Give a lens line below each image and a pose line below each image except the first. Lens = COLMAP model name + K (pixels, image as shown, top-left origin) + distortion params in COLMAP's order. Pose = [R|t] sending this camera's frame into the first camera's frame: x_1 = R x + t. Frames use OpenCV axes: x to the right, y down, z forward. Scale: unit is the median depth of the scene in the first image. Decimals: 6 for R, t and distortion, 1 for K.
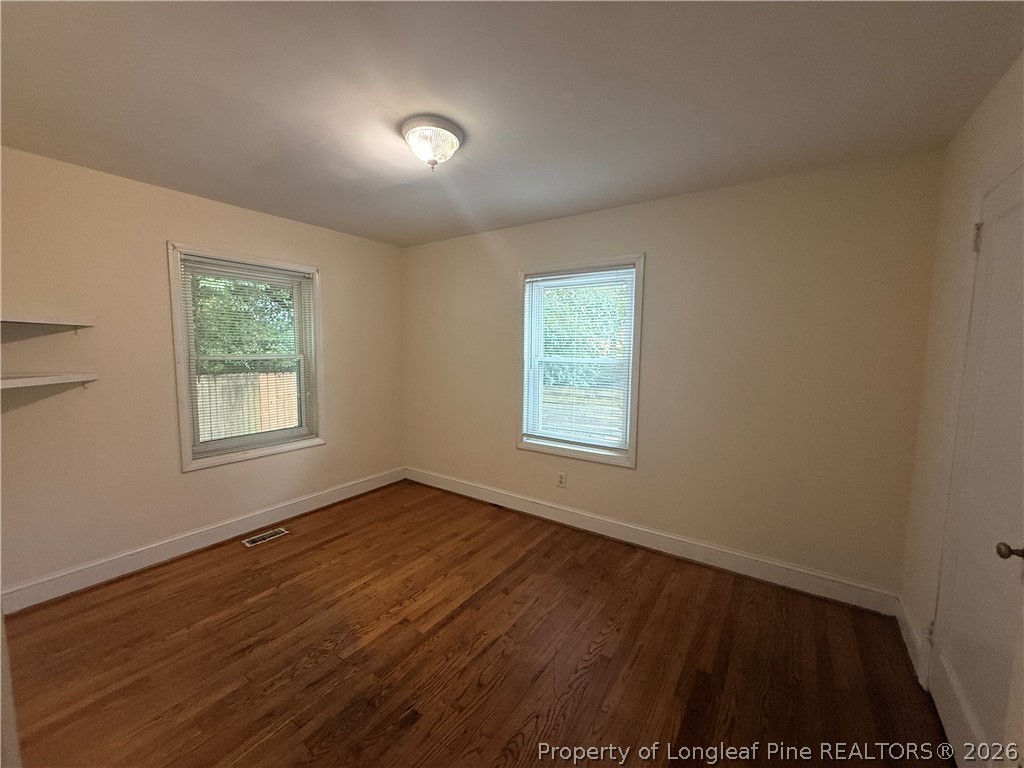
lens RADIAL K [[411.1, 0, 511.3], [0, 411.1, 382.1], [0, 0, 1]] dist [0.014602, 0.000194]
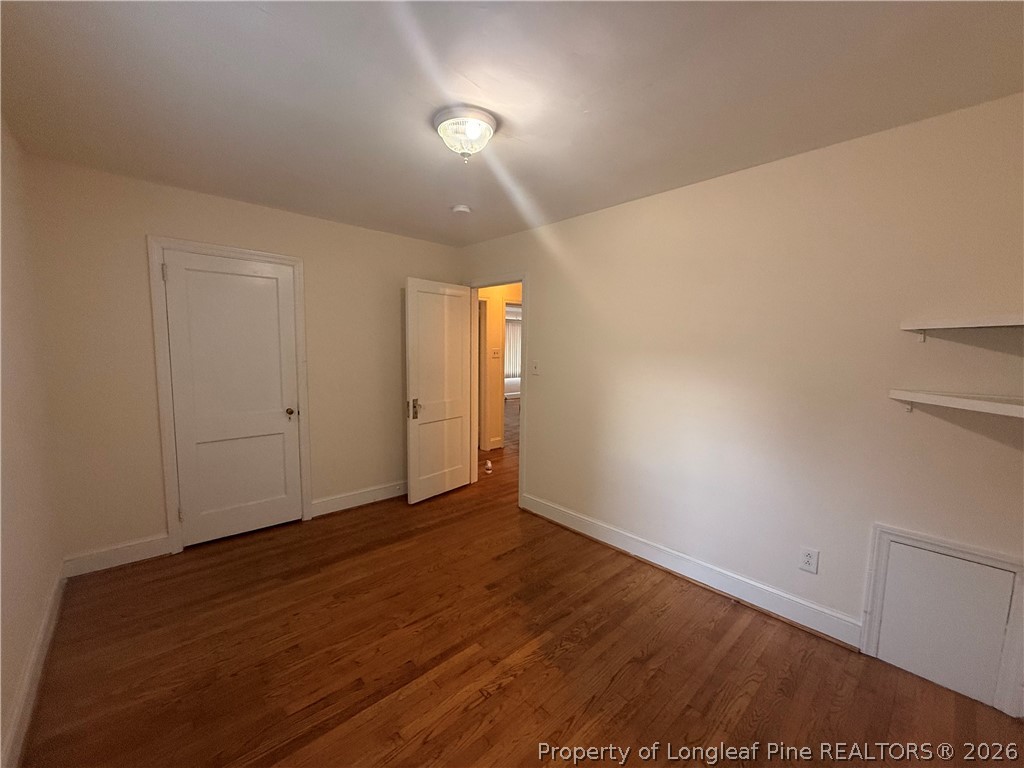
lens RADIAL K [[411.1, 0, 511.1], [0, 411.1, 385.4], [0, 0, 1]] dist [0.014602, 0.000194]
pose [[-0.975270, -0.042785, 0.216836, -0.472193], [-0.000700, 0.981677, 0.190553, -0.164023], [-0.221015, 0.185689, -0.957430, 1.782124]]
